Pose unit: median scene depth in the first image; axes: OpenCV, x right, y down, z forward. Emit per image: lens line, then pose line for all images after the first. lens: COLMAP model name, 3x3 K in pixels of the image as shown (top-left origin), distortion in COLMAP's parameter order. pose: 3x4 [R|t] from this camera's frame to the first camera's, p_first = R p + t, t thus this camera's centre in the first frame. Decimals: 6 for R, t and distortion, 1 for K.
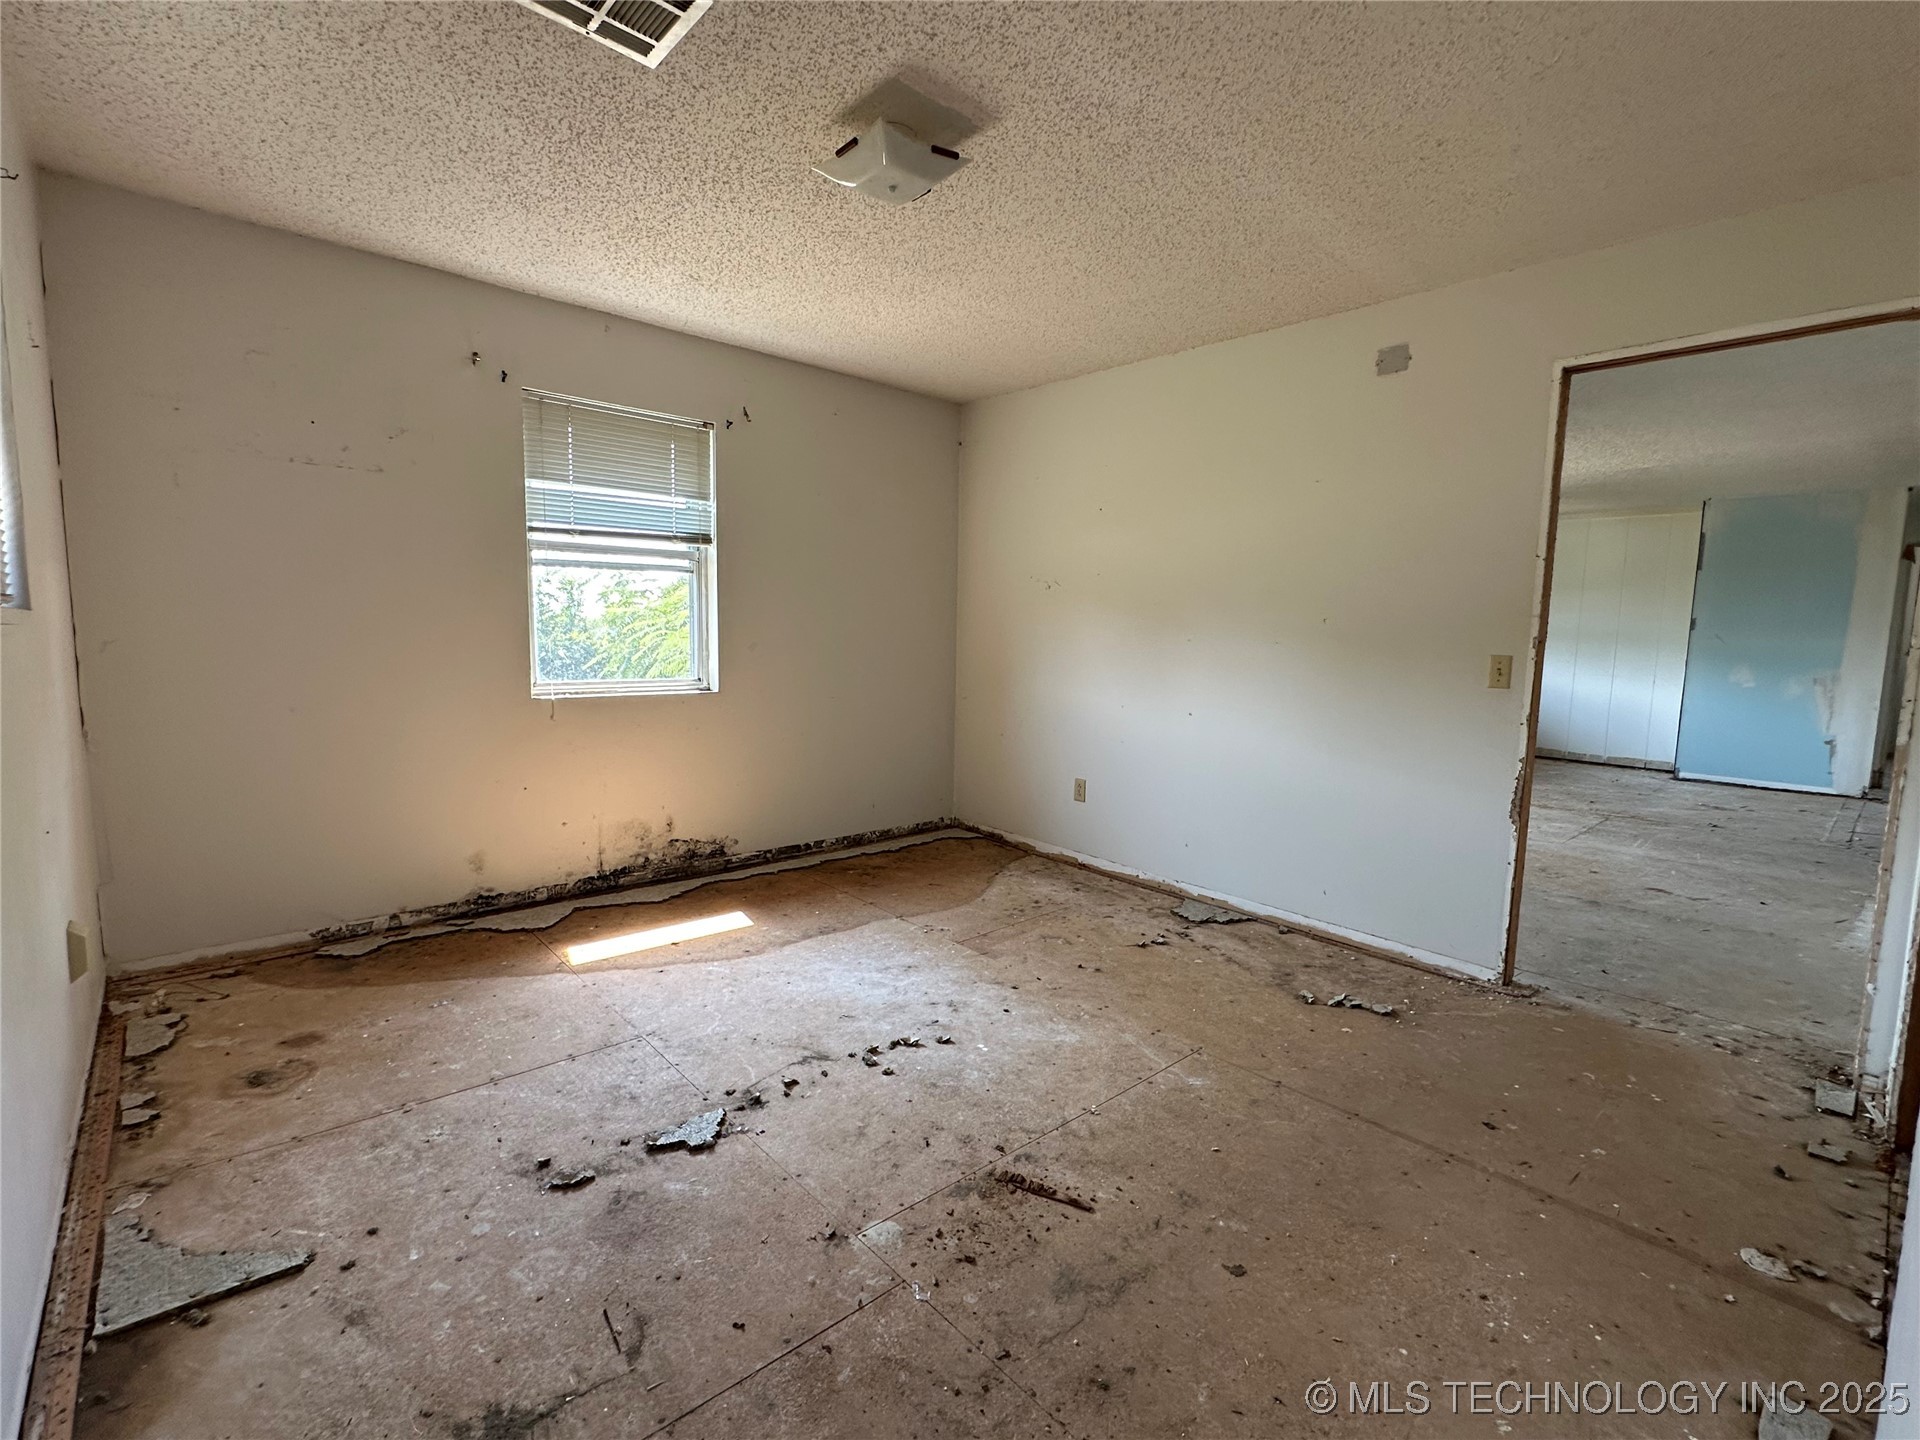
lens RADIAL K [[869.6, 0, 965.4], [0, 869.6, 718.5], [0, 0, 1]] dist [-0.001767, -0.000097]
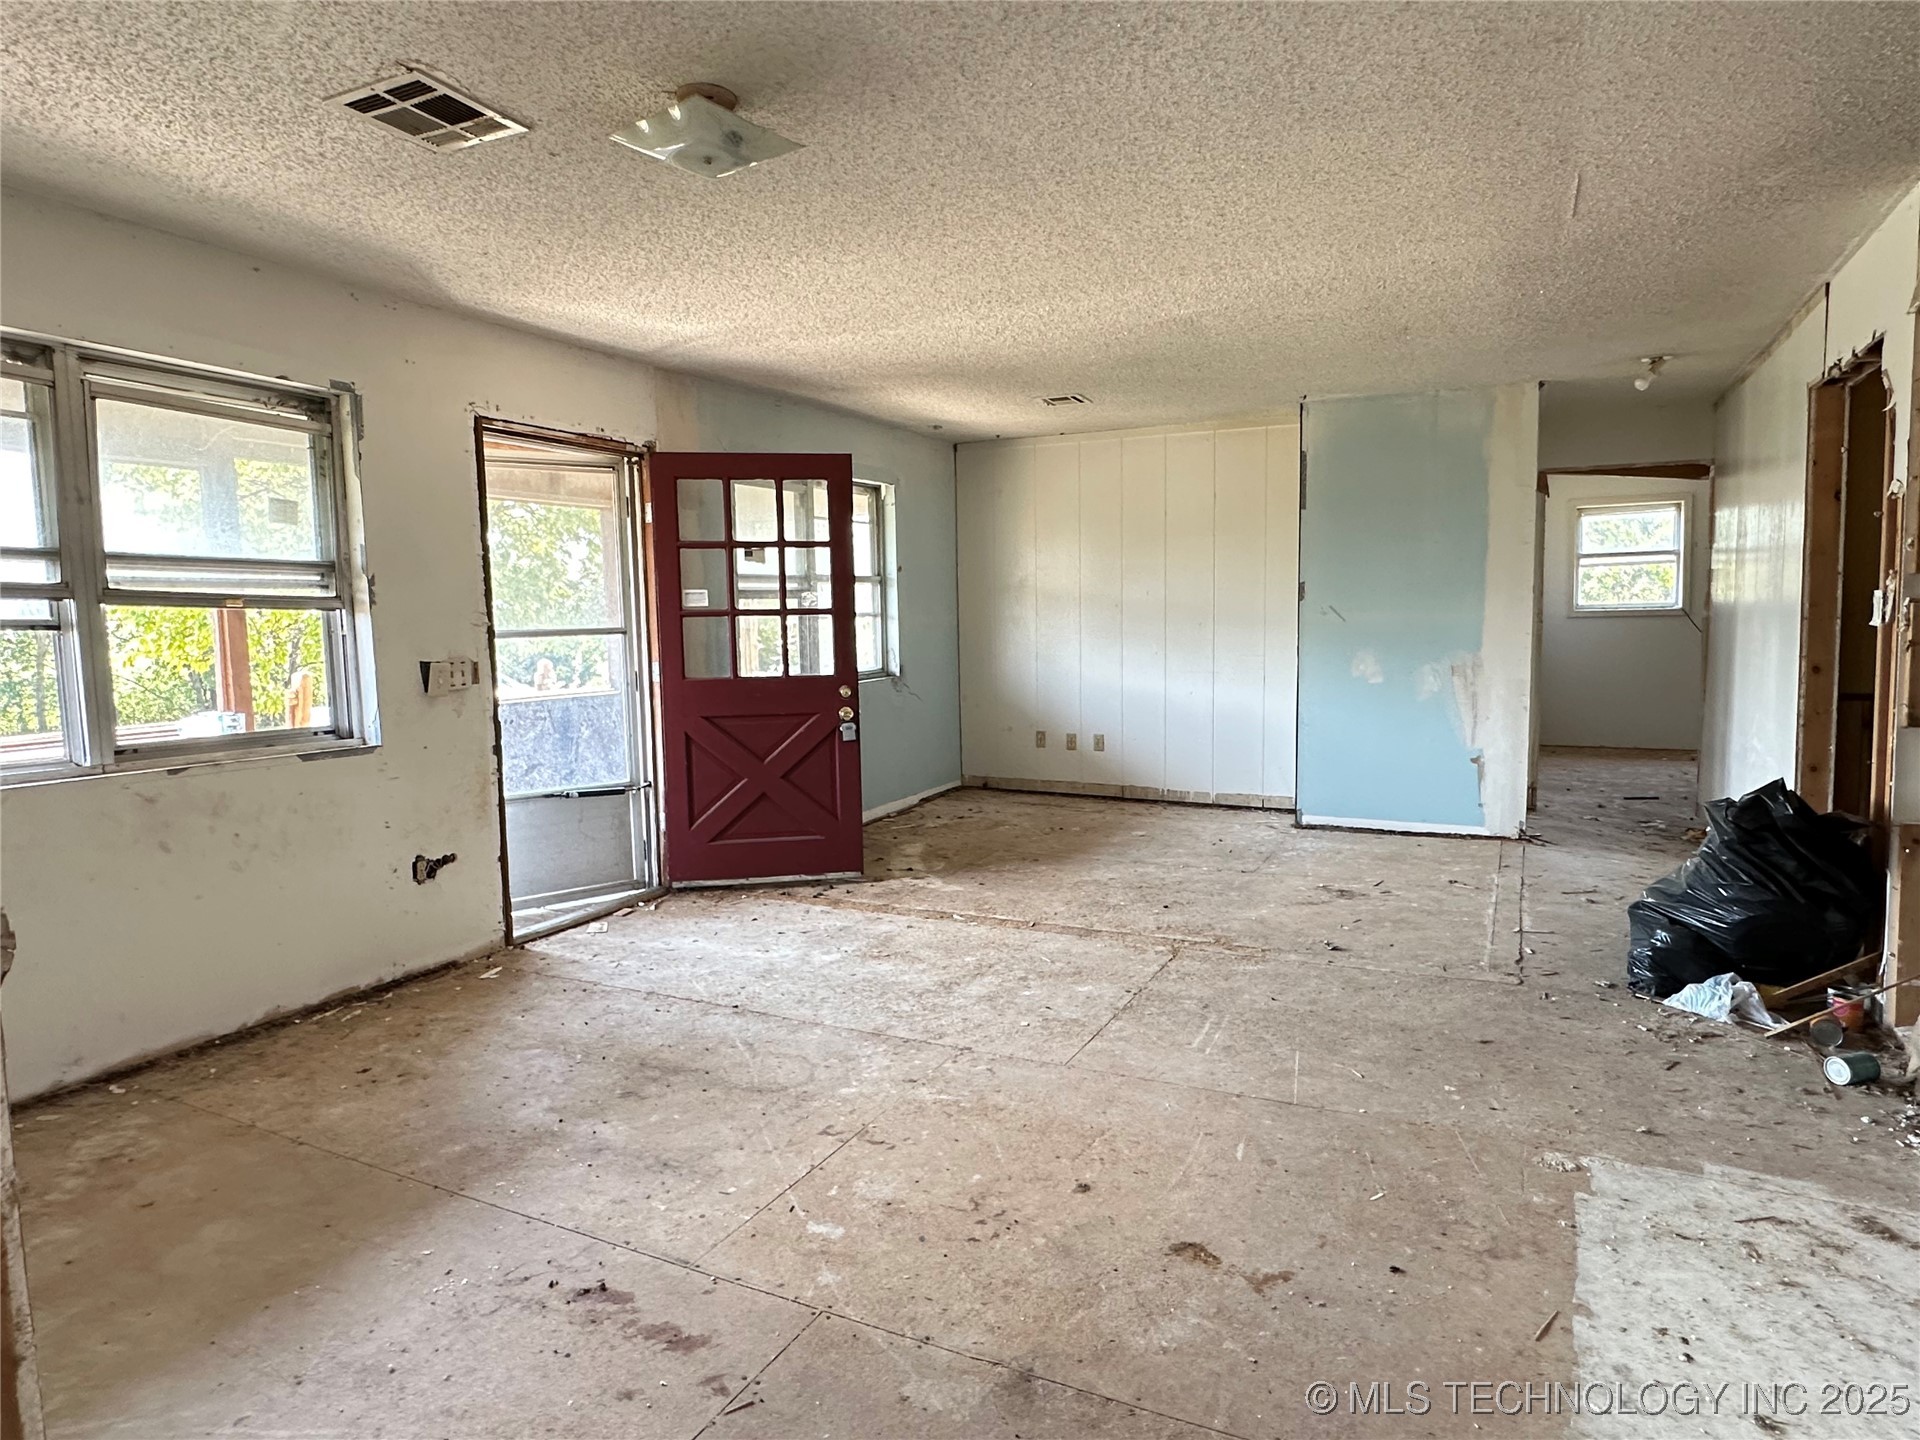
lens RADIAL K [[1126.7, 0, 959.4], [0, 1126.7, 716.2], [0, 0, 1]] dist [-0.003485, -0.000552]
pose [[0.933051, -0.070450, 0.352779, 0.312257], [0.074020, 0.997251, 0.003378, -0.038655], [-0.352047, 0.022961, 0.935701, 0.319864]]
